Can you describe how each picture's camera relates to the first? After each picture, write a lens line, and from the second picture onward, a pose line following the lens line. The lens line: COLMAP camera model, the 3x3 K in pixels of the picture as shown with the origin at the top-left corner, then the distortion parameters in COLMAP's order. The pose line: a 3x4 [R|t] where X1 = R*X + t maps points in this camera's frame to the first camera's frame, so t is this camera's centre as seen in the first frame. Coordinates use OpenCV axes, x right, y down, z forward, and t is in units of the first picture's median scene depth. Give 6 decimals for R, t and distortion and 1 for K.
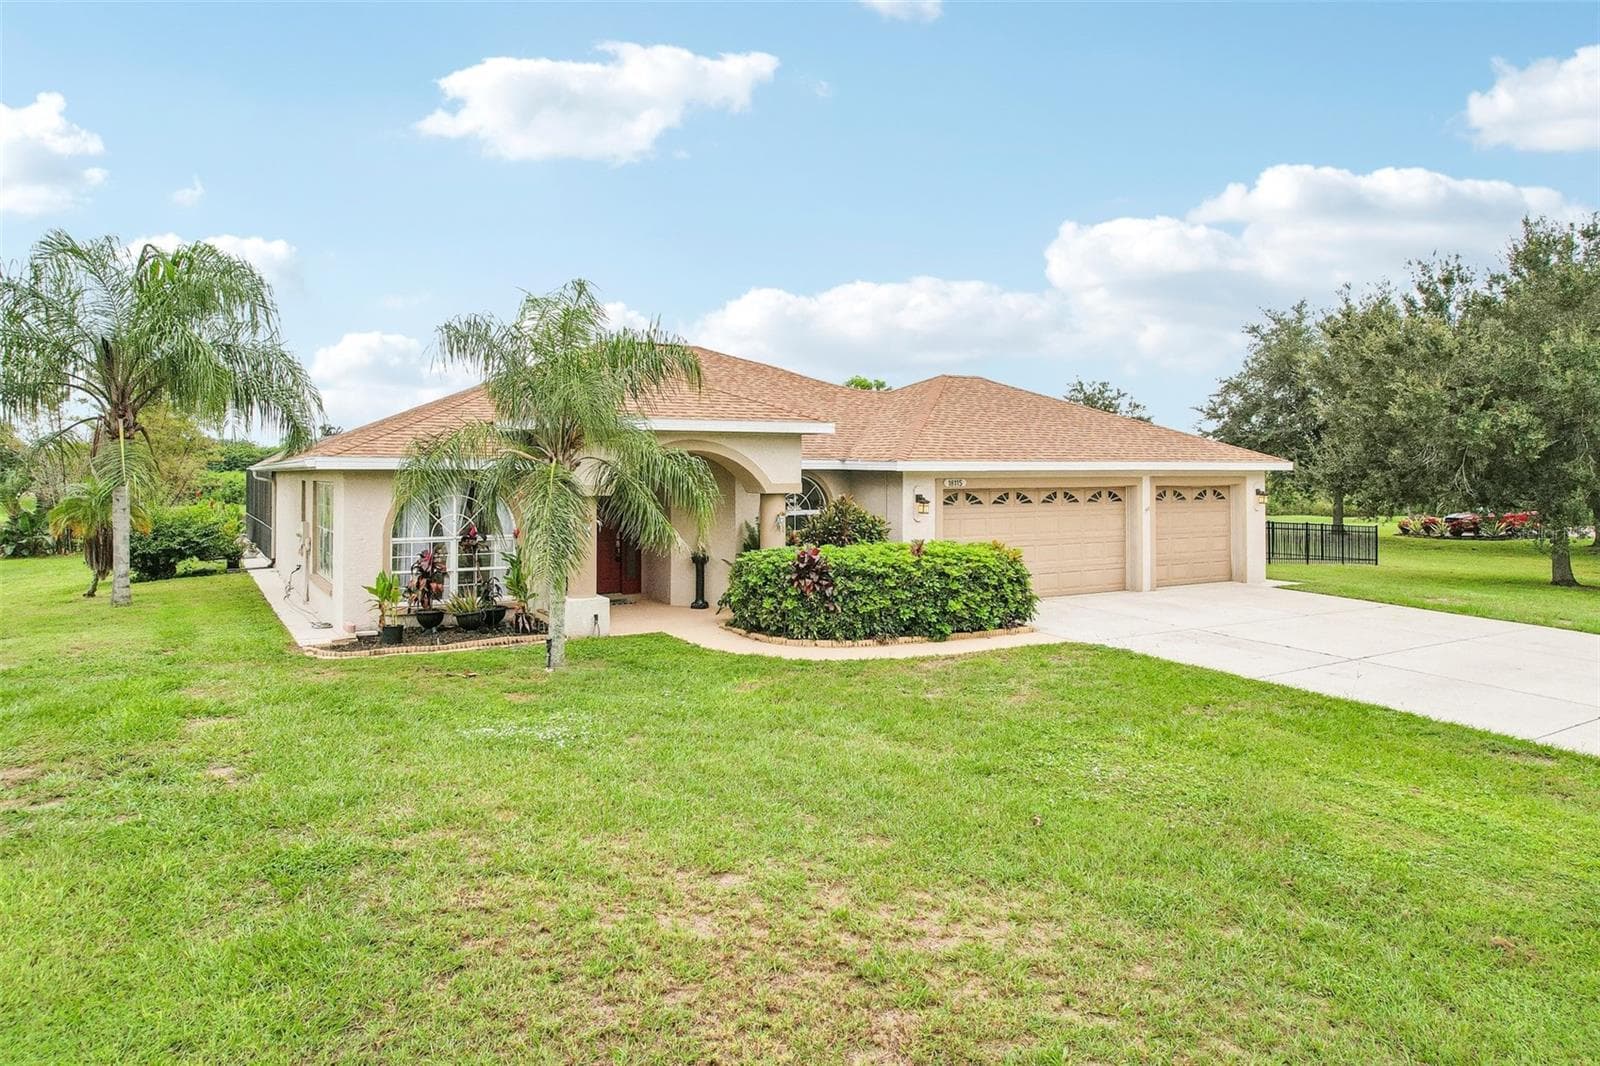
lens RADIAL K [[1038.4, 0, 794.1], [0, 1038.4, 464.5], [0, 0, 1]] dist [-0.044526, 0.038952]
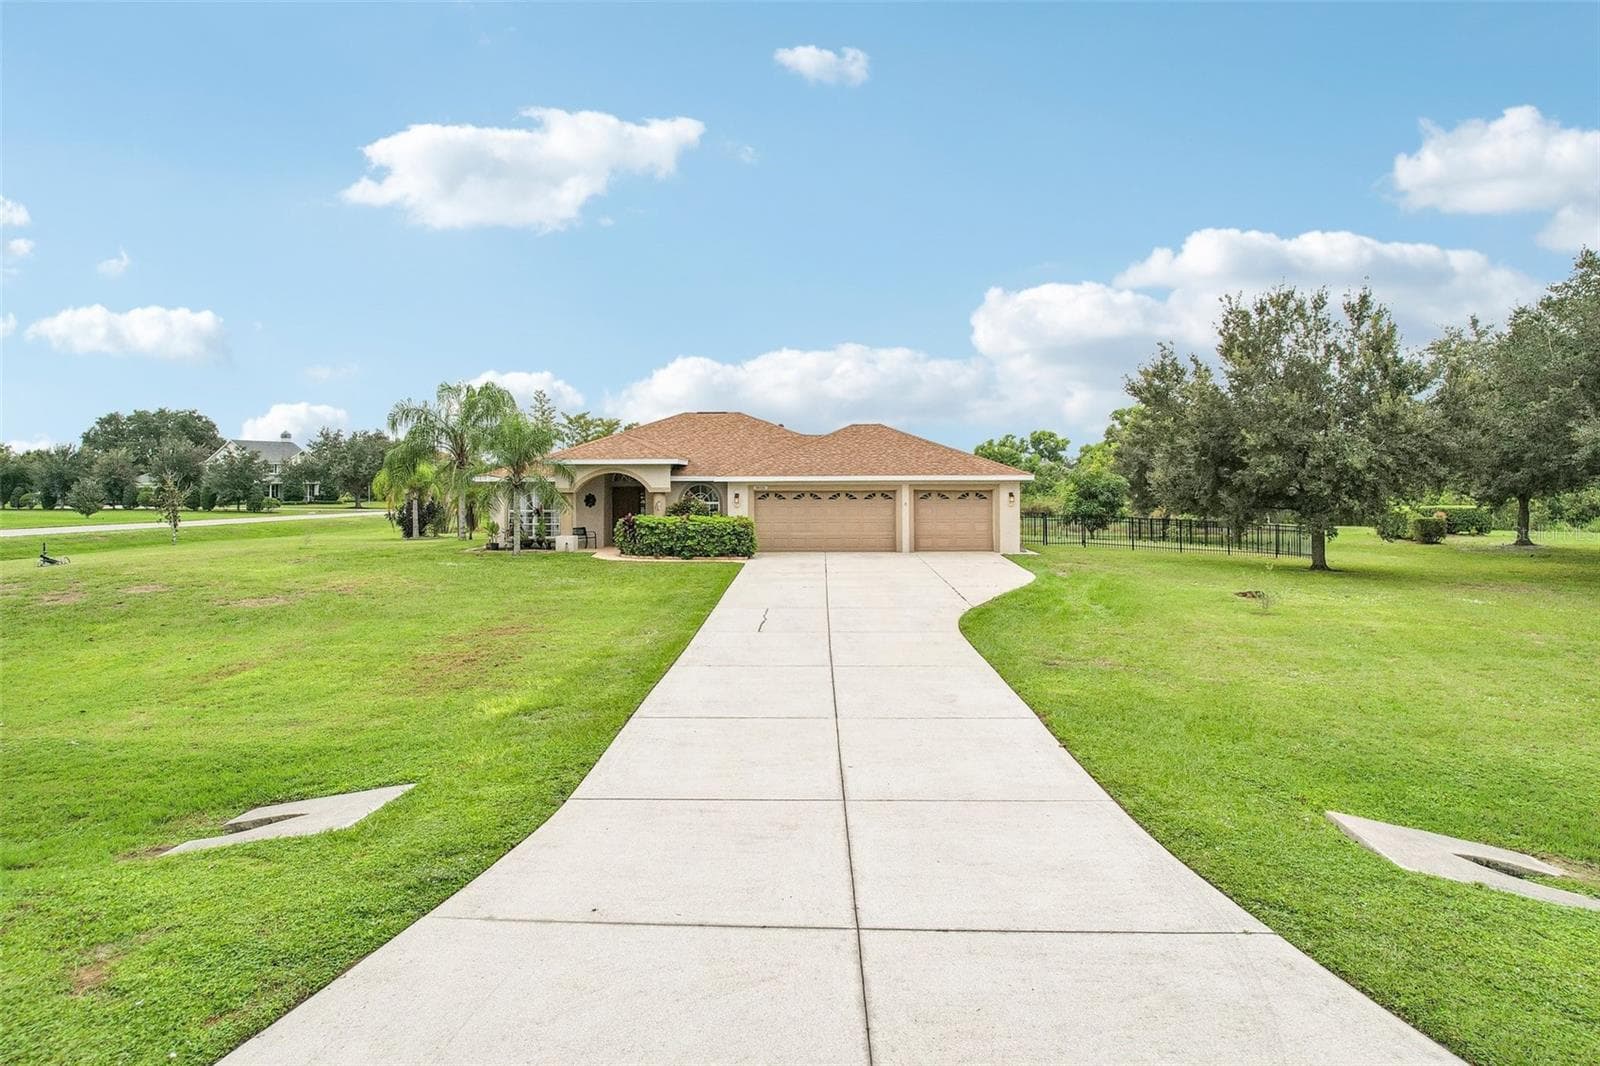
lens RADIAL K [[1038.4, 0, 794.1], [0, 1038.4, 464.5], [0, 0, 1]] dist [-0.044526, 0.038952]
pose [[0.851524, -0.013919, -0.524131, 1.097294], [0.005415, 0.999828, -0.017754, 0.008265], [0.524288, 0.012280, 0.851452, -0.547882]]
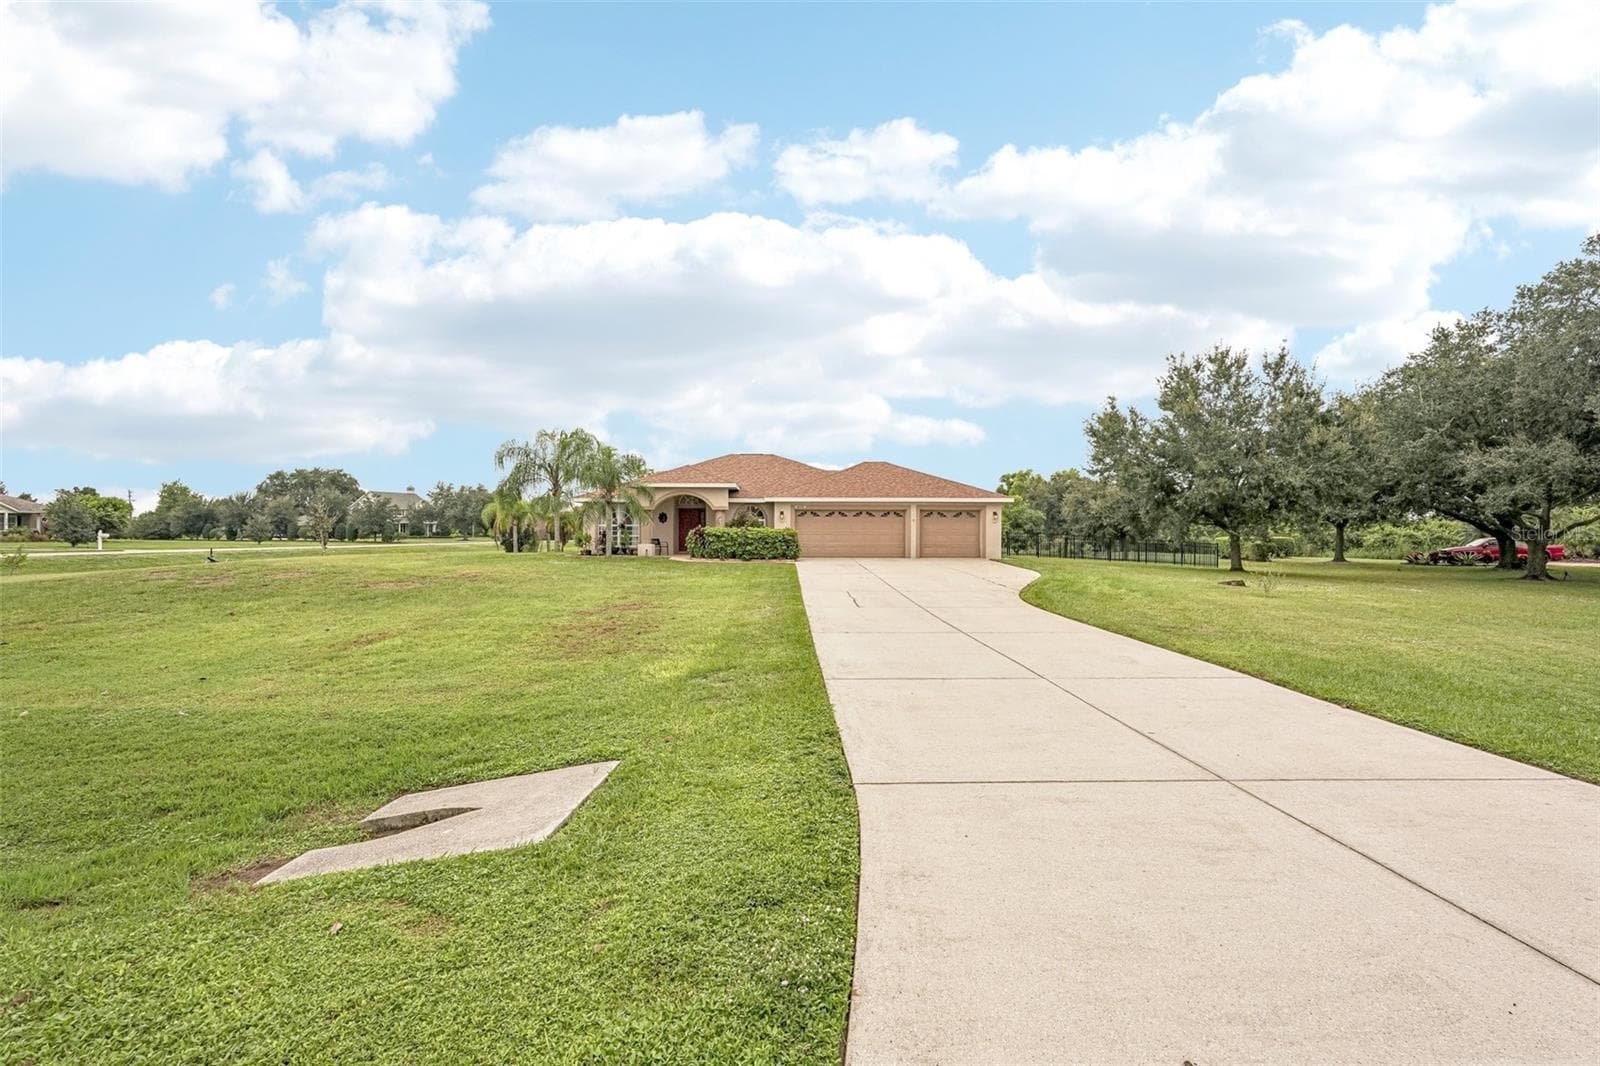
lens RADIAL K [[706.0, 0, 800.9], [0, 706.0, 537.1], [0, 0, 1]] dist [-0.002925, -0.000618]
pose [[0.875604, 0.003975, -0.483012, 0.867358], [0.000870, 0.999952, 0.009805, 0.065529], [0.483028, -0.009006, 0.875559, -0.416497]]
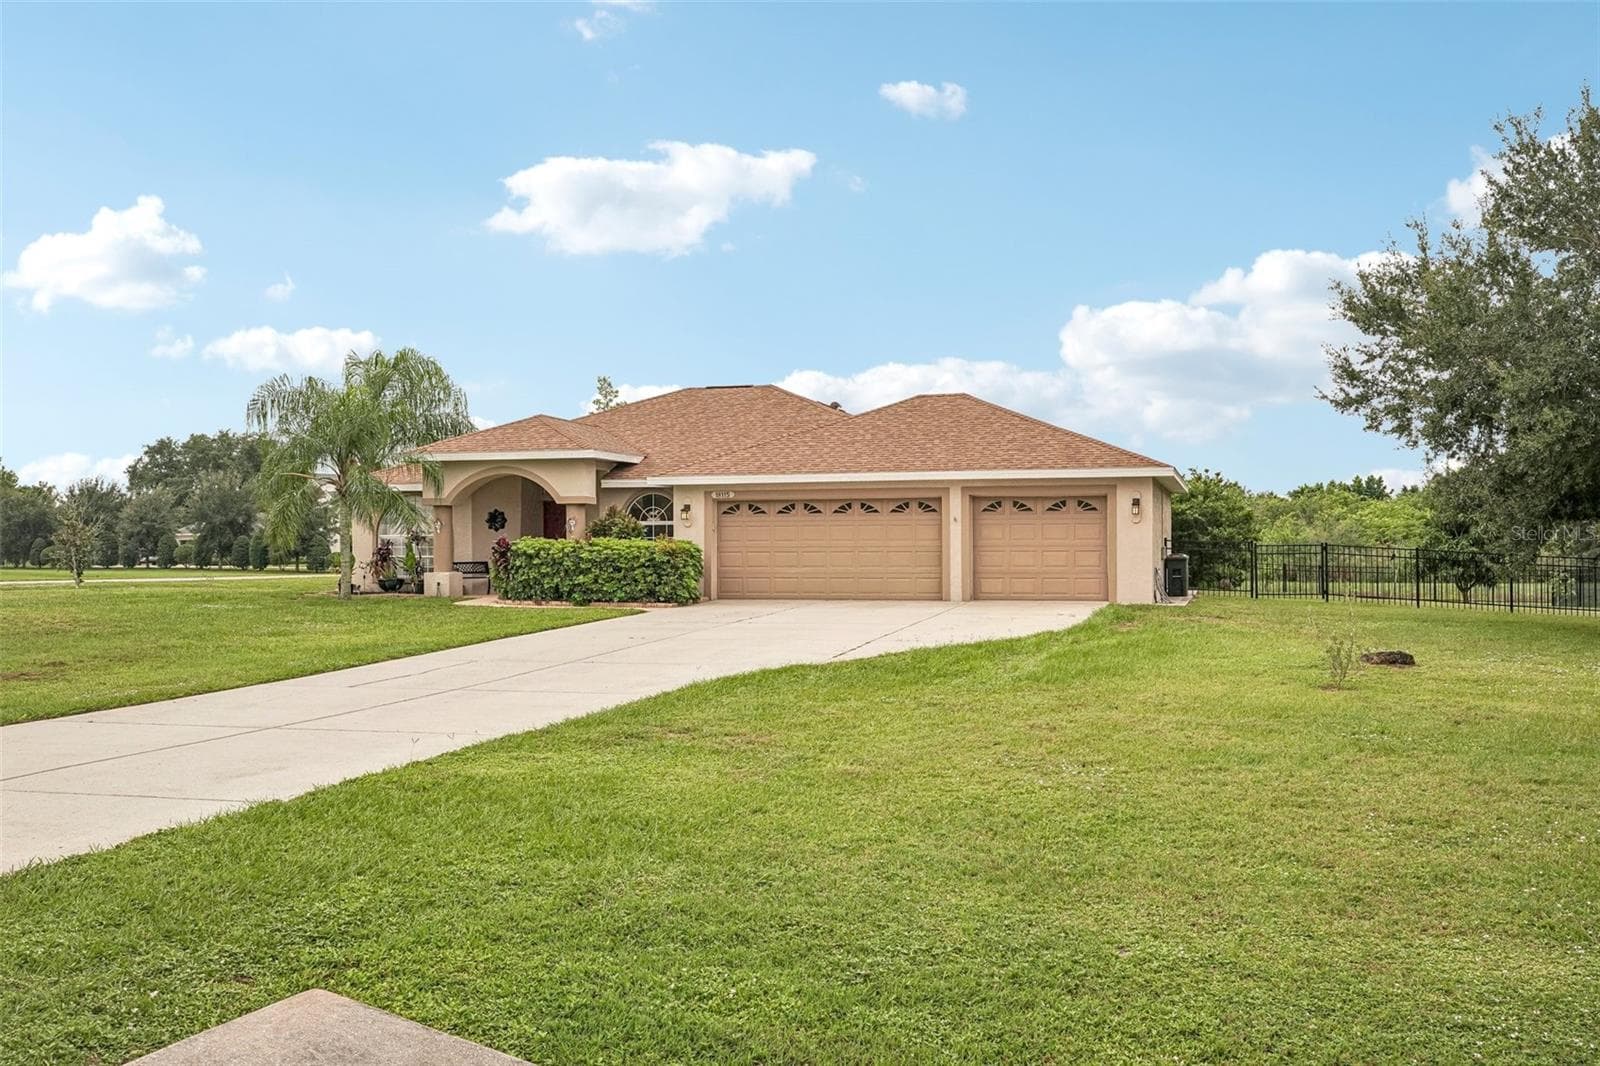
lens RADIAL K [[1575.3, 0, 796.2], [0, 1575.3, 536.3], [0, 0, 1]] dist [0.013558, 0.004555]
pose [[0.689778, -0.009653, -0.723957, 1.367675], [0.007367, 0.999953, -0.006314, 0.069571], [0.723984, -0.000978, 0.689816, -0.166674]]
